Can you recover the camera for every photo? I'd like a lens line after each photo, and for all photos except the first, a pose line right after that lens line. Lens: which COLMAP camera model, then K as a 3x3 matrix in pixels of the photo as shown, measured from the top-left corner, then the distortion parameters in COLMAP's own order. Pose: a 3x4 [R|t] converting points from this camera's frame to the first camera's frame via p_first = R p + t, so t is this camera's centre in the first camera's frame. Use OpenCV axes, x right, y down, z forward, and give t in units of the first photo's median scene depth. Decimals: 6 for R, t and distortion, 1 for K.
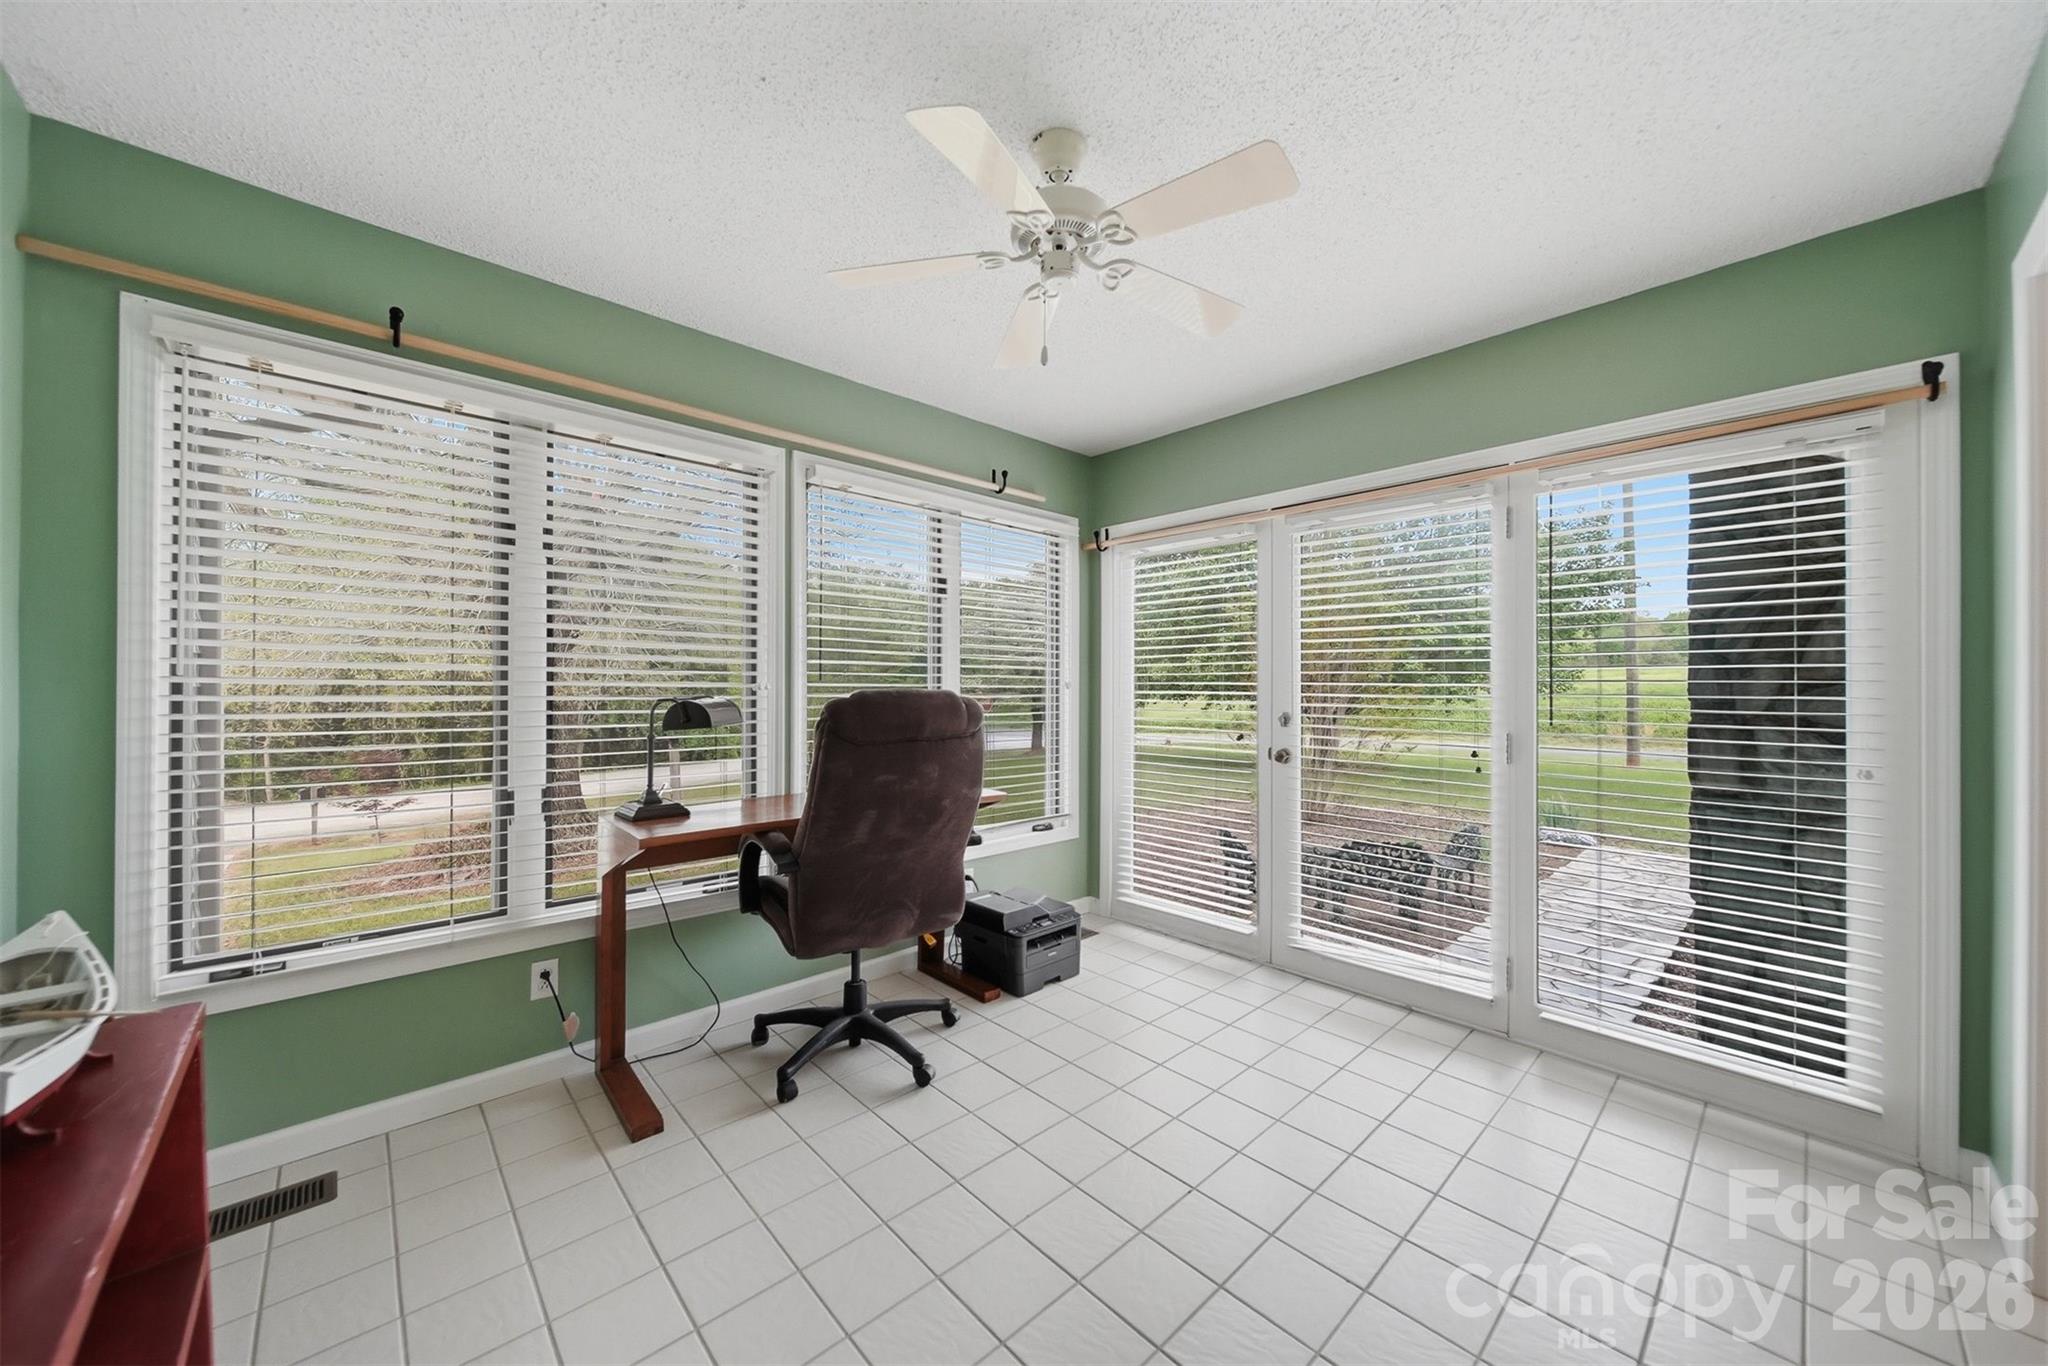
lens RADIAL K [[733.1, 0, 1037.9], [0, 733.1, 684.6], [0, 0, 1]] dist [-0.010515, -0.000071]
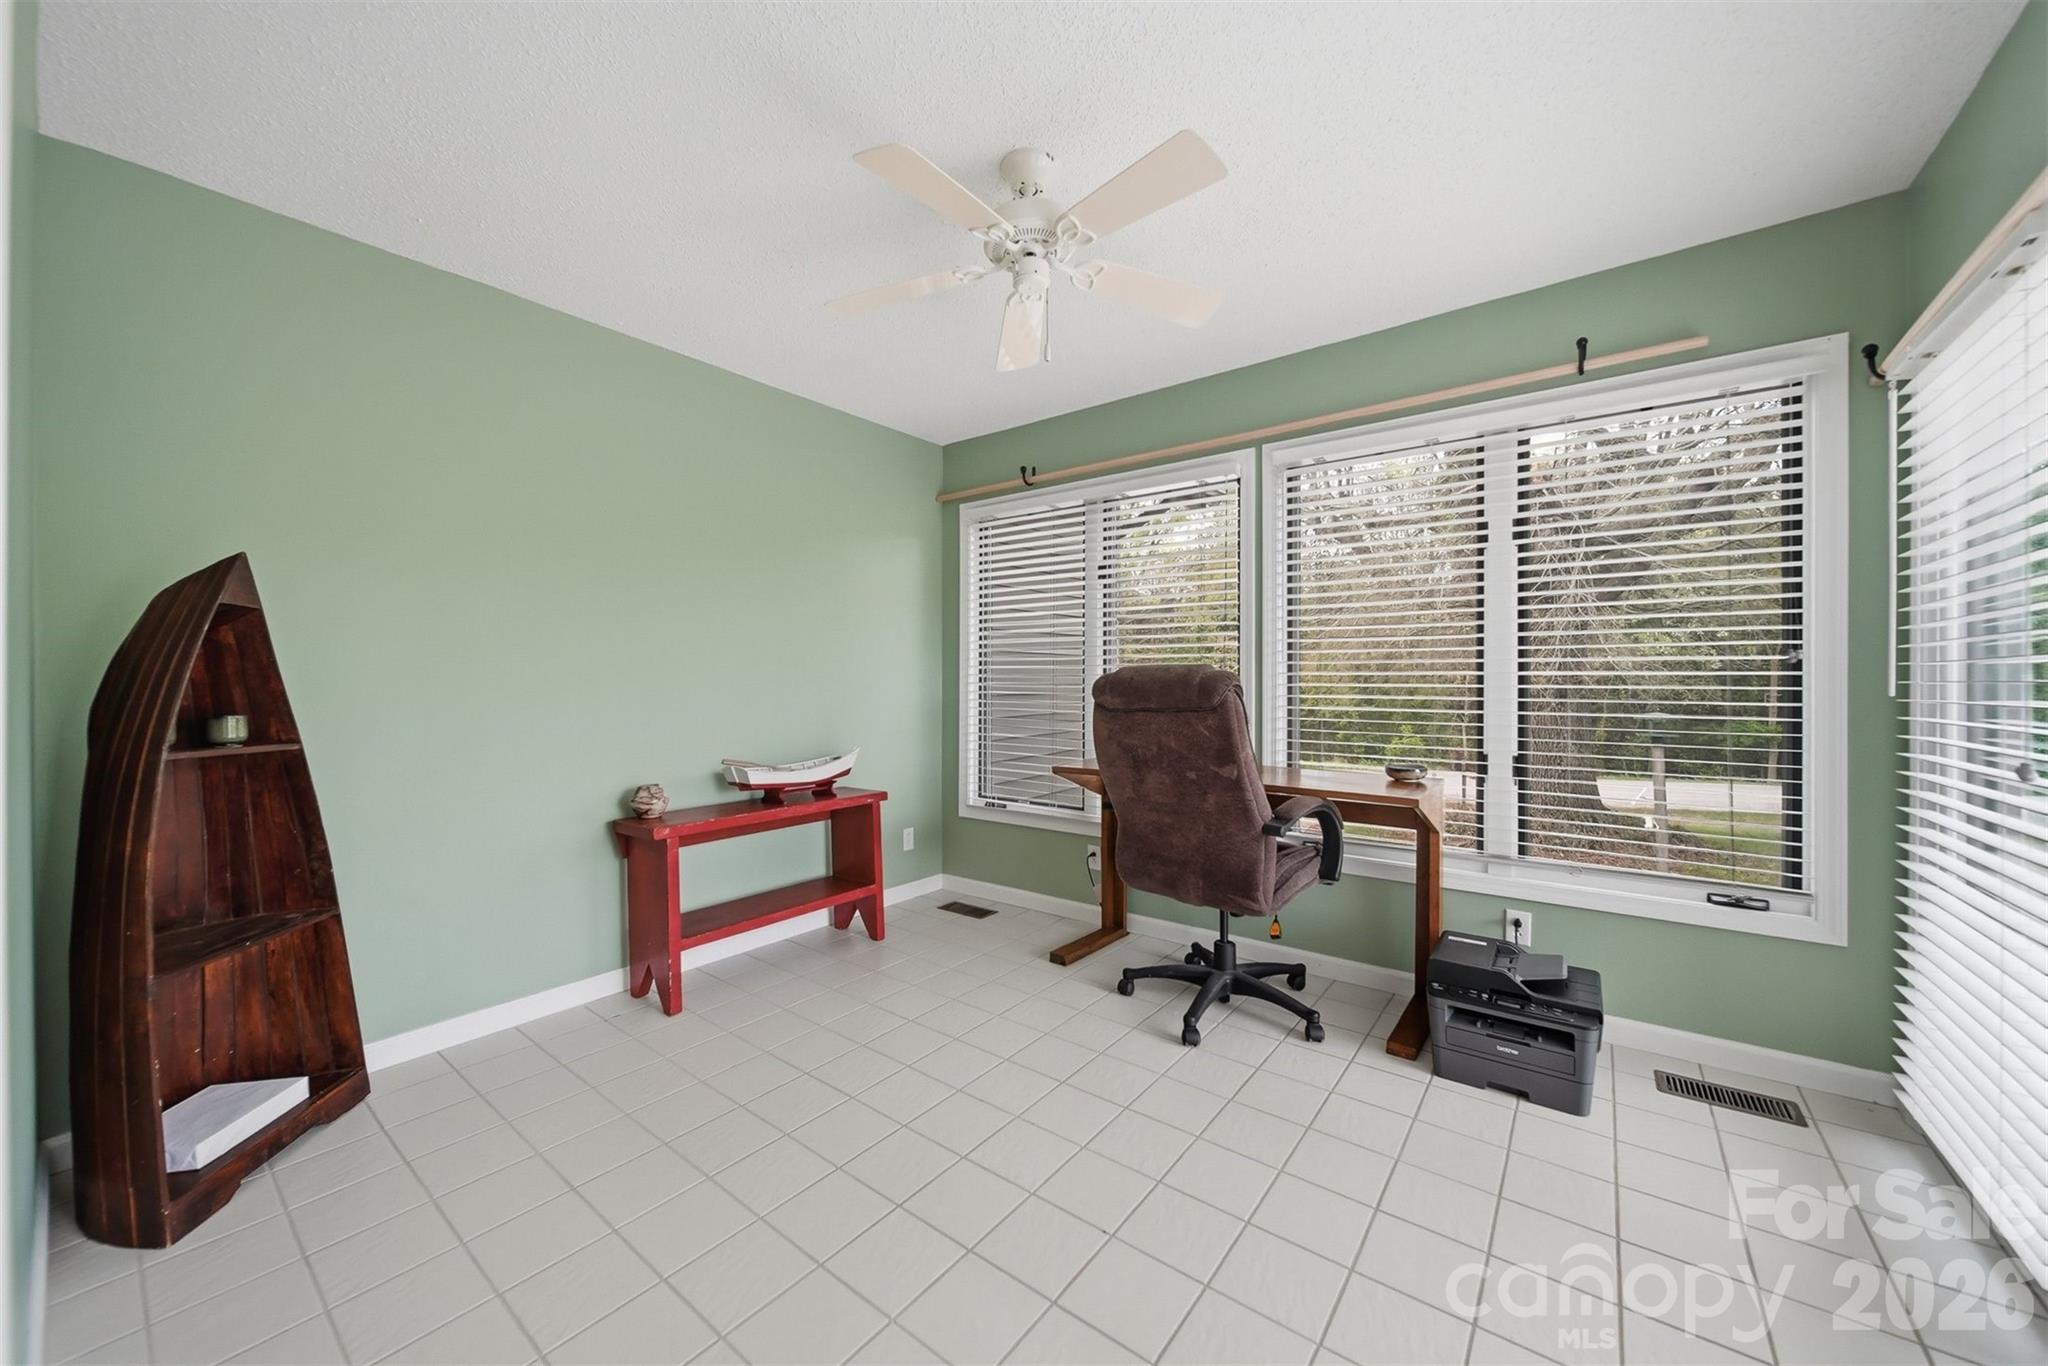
lens RADIAL K [[733.1, 0, 1037.9], [0, 733.1, 684.6], [0, 0, 1]] dist [-0.010515, -0.000071]
pose [[0.157703, -0.003642, -0.987480, 0.673602], [0.001649, 0.999993, -0.003425, 0.033687], [0.987485, -0.001088, 0.157708, 0.507651]]
